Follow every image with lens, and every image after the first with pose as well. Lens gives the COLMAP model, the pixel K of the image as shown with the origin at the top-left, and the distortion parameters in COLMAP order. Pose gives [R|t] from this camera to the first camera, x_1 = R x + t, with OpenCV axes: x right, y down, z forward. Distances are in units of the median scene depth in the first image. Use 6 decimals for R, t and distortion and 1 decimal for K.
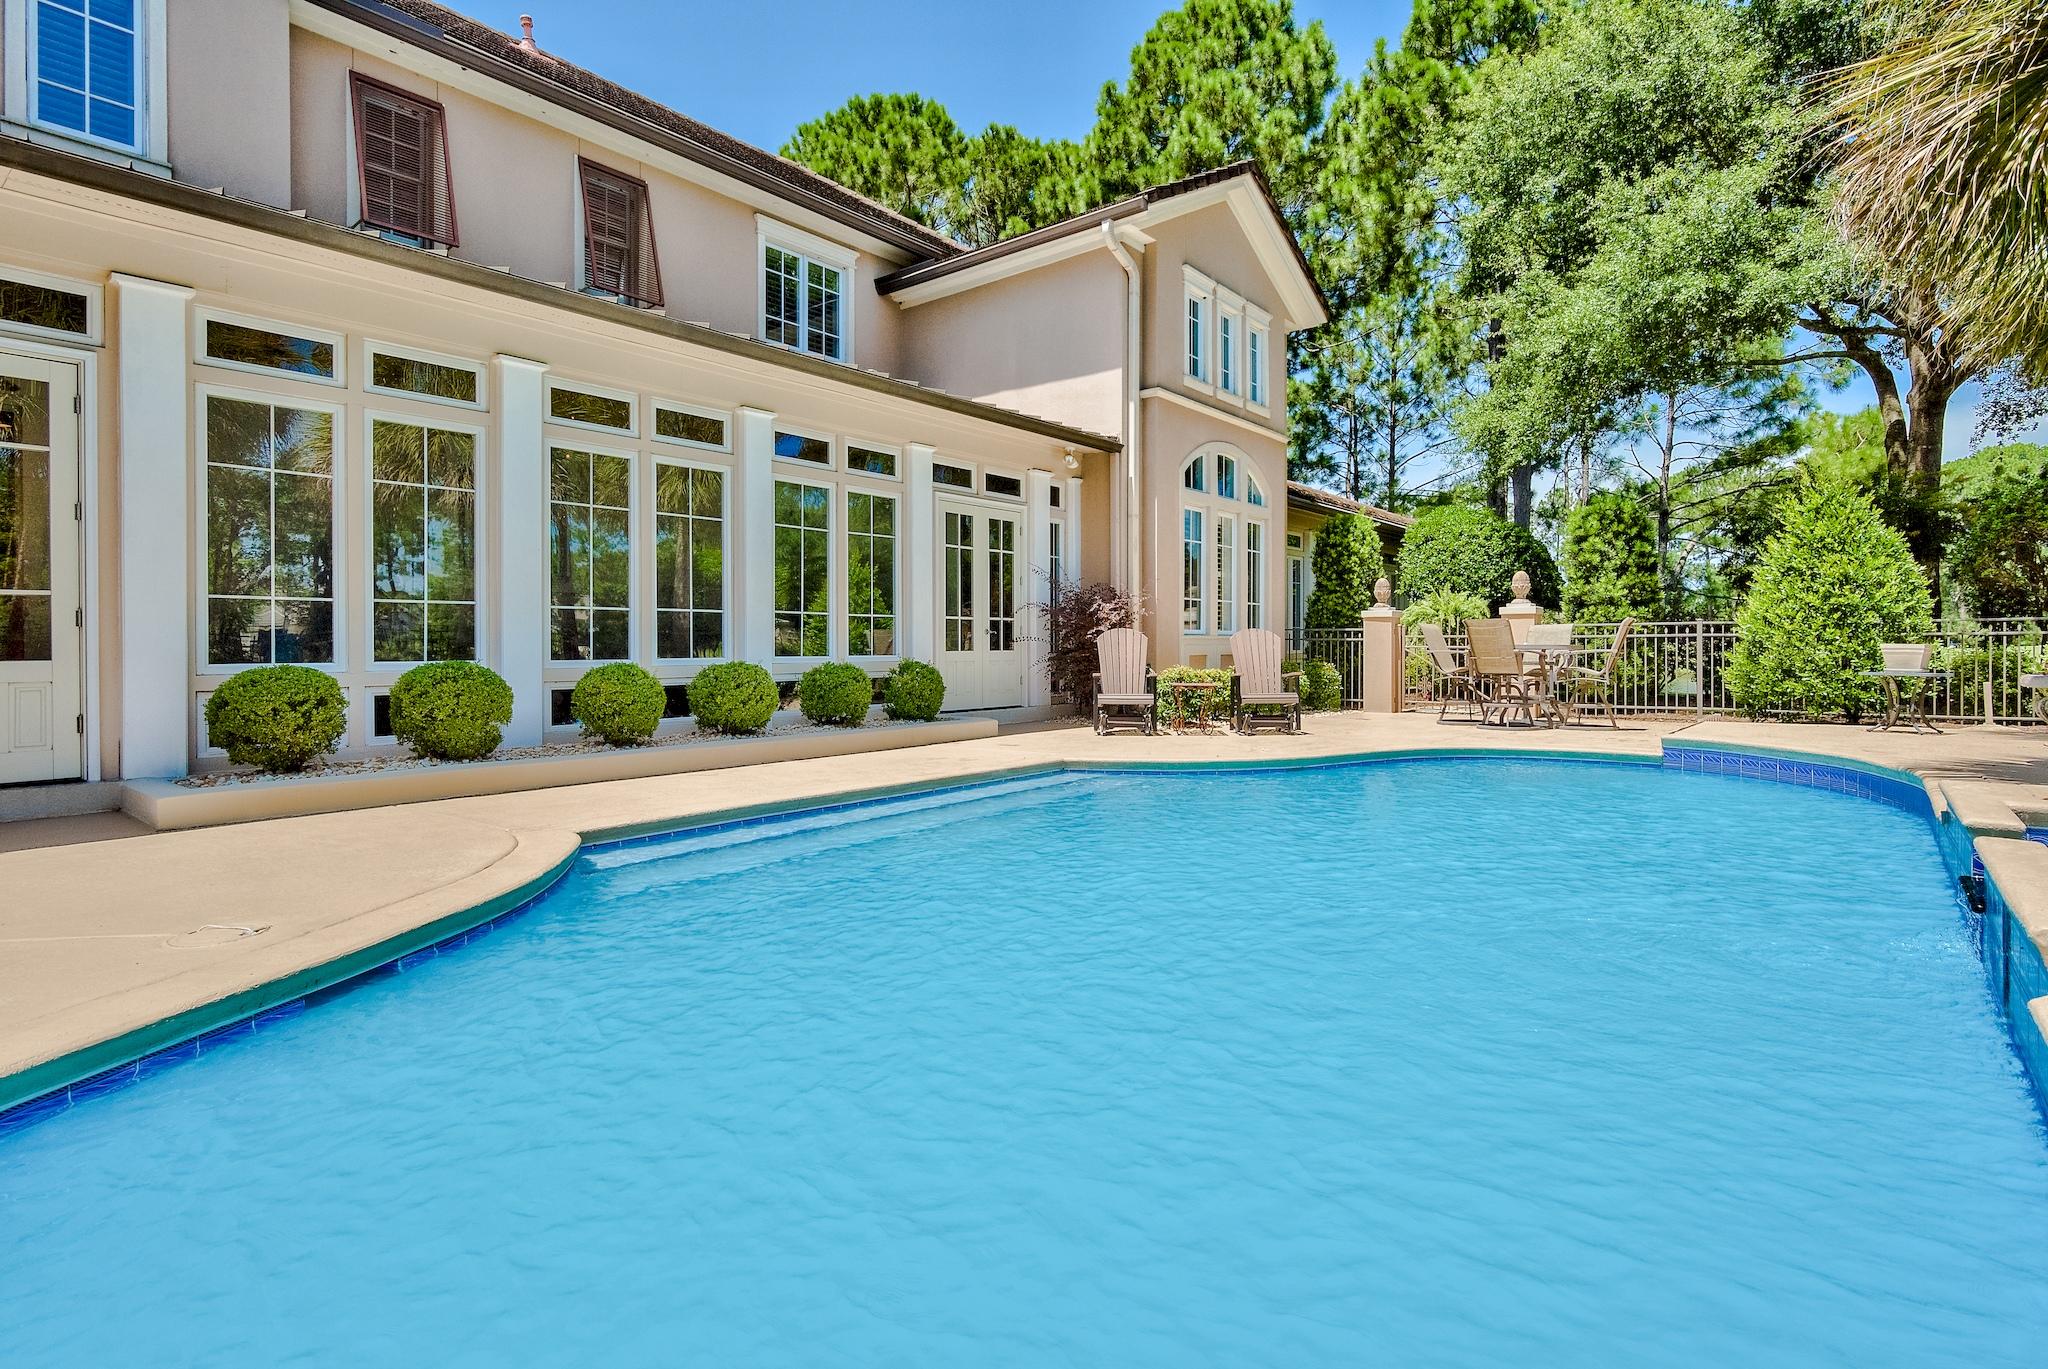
lens RADIAL K [[1012.9, 0, 1013.2], [0, 1012.9, 649.2], [0, 0, 1]] dist [-0.010495, 0.001748]
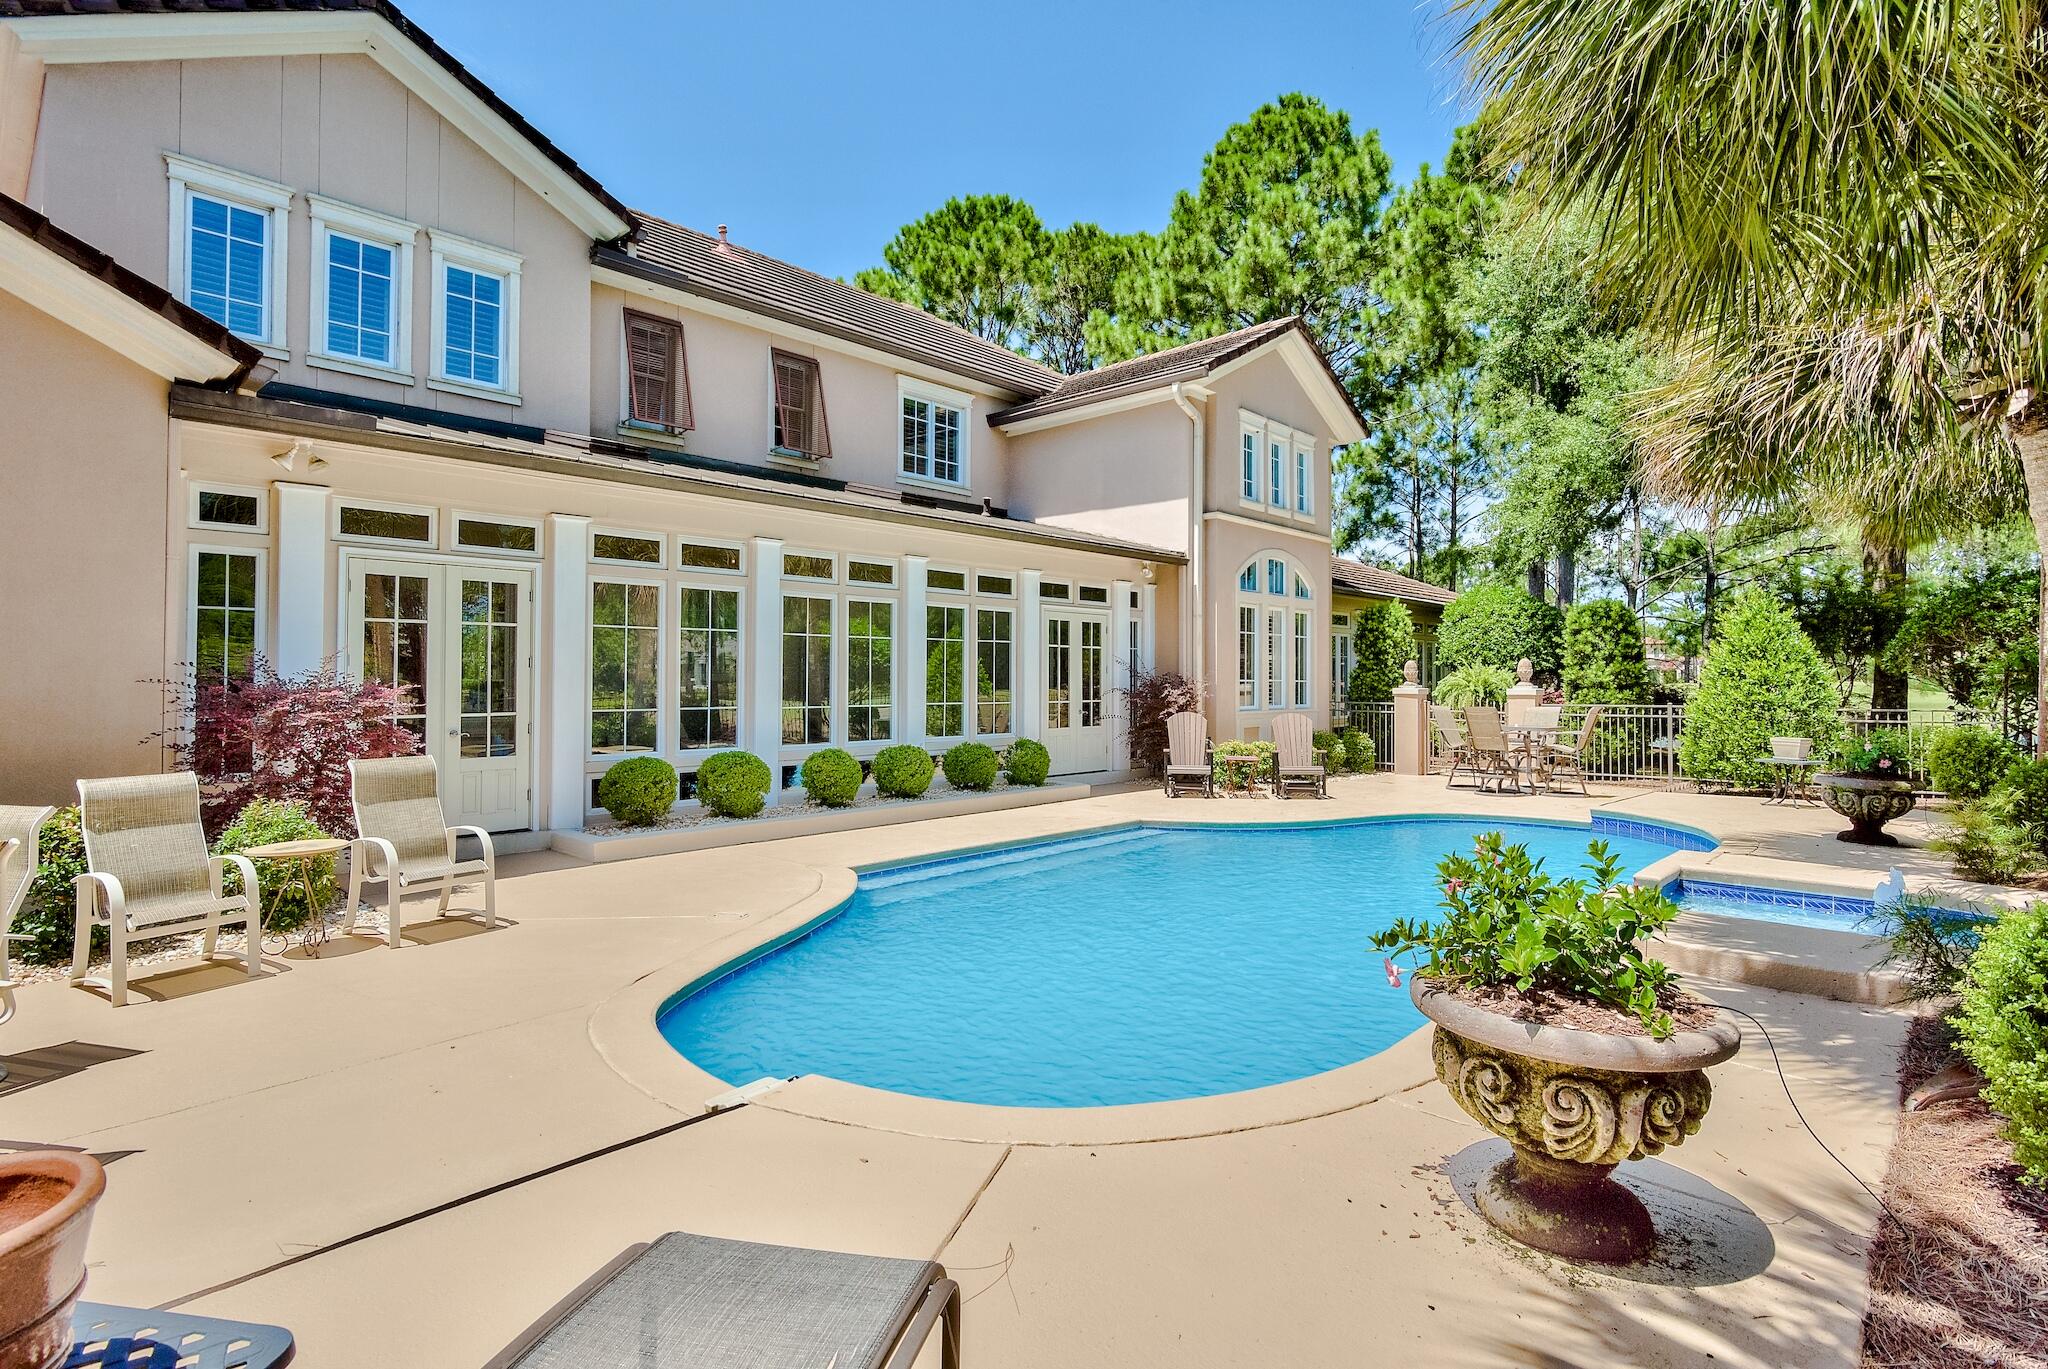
lens RADIAL K [[1012.9, 0, 1029.2], [0, 1012.9, 641.3], [0, 0, 1]] dist [-0.010495, 0.001748]
pose [[0.998282, 0.004929, -0.058393, -0.013517], [-0.007406, 0.999078, -0.042280, -0.043118], [0.058131, 0.042639, 0.997398, -0.230210]]
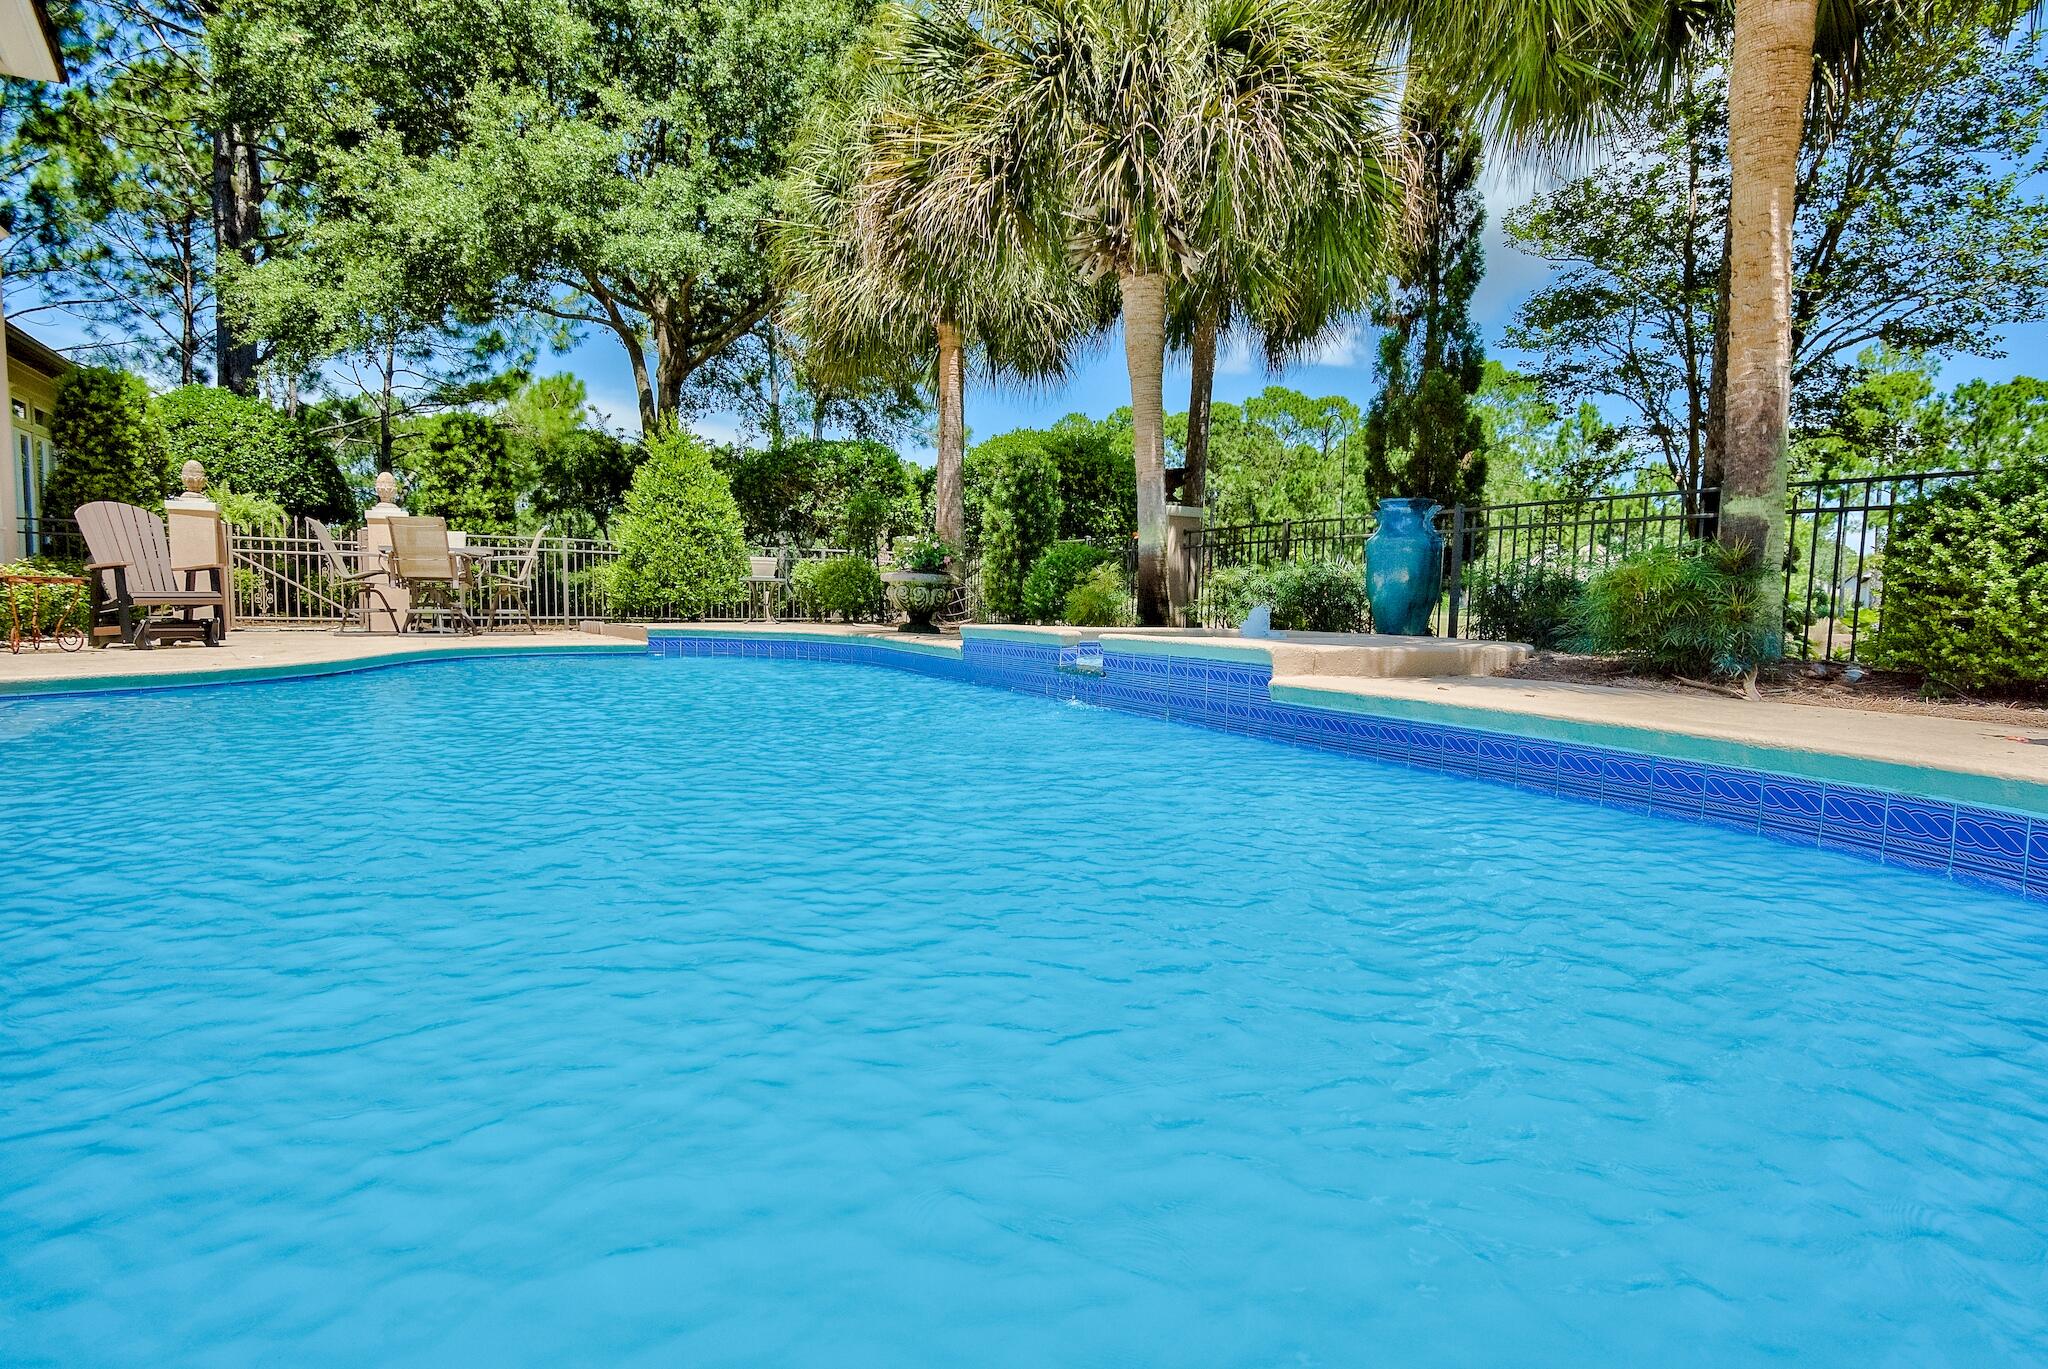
lens RADIAL K [[1012.9, 0, 1056.1], [0, 1012.9, 668.8], [0, 0, 1]] dist [-0.010495, 0.001748]
pose [[0.341219, -0.055219, 0.938360, -0.160371], [-0.017789, 0.997715, 0.065181, 0.030622], [-0.939815, -0.038933, 0.339457, 0.111035]]
